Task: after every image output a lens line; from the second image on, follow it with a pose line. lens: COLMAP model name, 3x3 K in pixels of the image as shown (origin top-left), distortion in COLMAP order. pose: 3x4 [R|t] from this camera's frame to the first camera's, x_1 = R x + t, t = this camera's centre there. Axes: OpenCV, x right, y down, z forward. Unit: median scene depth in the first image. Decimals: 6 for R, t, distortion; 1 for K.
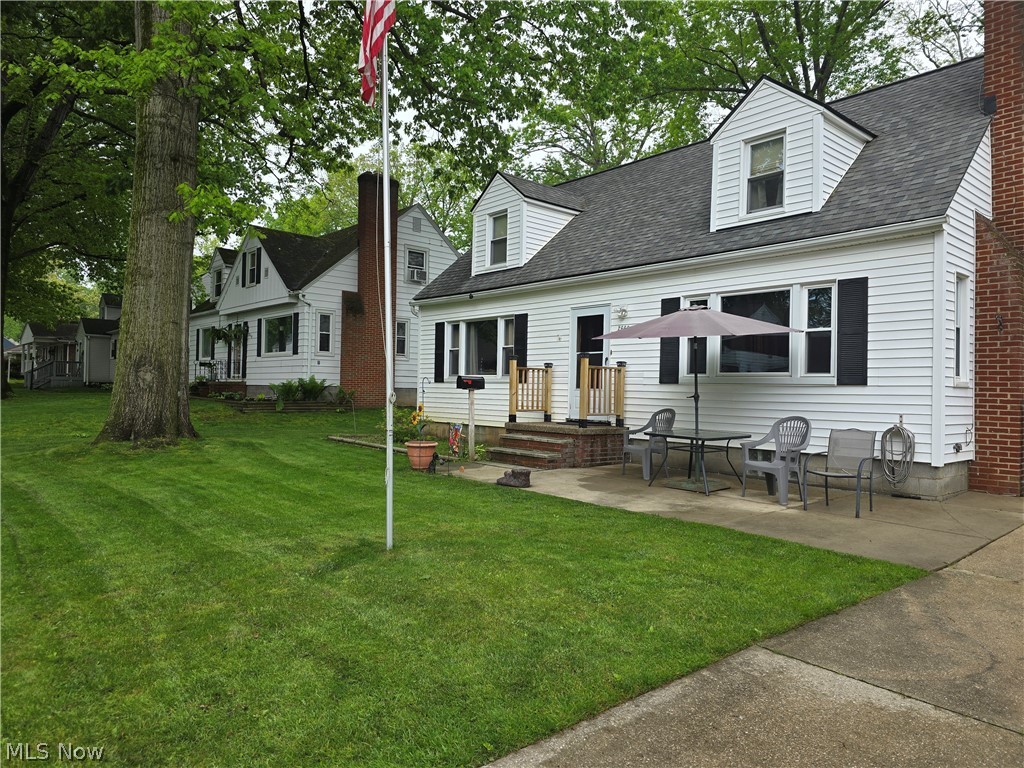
lens RADIAL K [[670.7, 0, 512.0], [0, 670.7, 384.0], [0, 0, 1]] dist [0.001763, -0.003963]
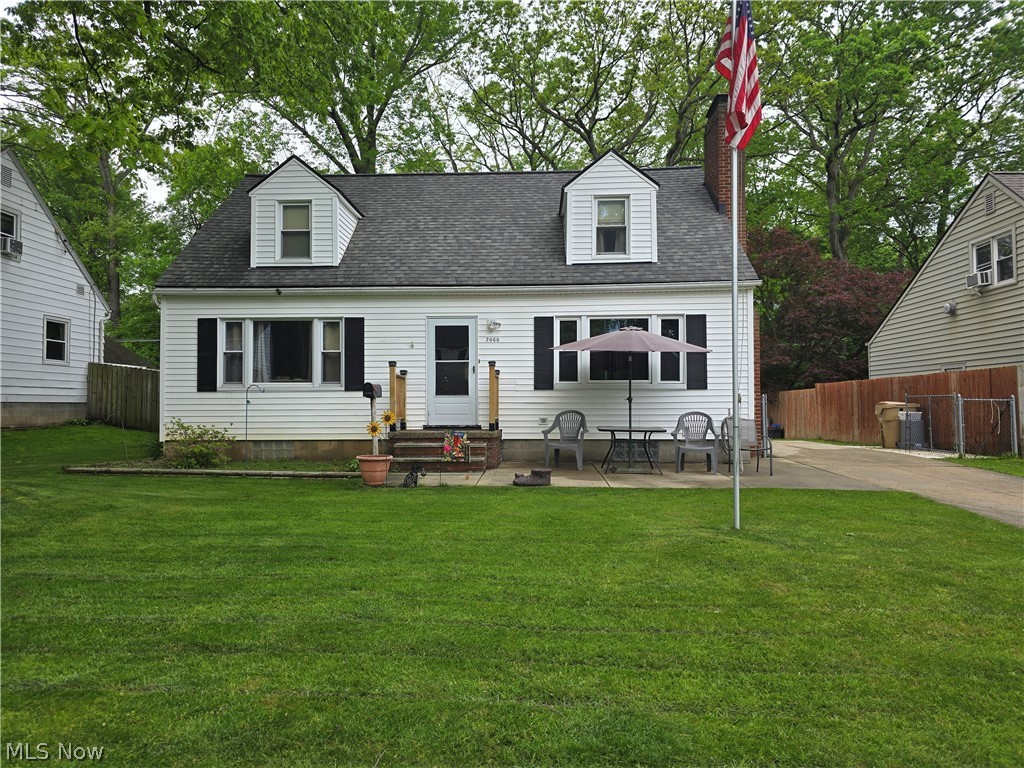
lens RADIAL K [[670.7, 0, 512.0], [0, 670.7, 384.0], [0, 0, 1]] dist [0.001763, -0.003963]
pose [[0.694705, 0.000290, 0.719295, -0.610863], [0.009293, 0.999913, -0.009379, 0.000224], [-0.719235, 0.013200, 0.694642, 0.222257]]
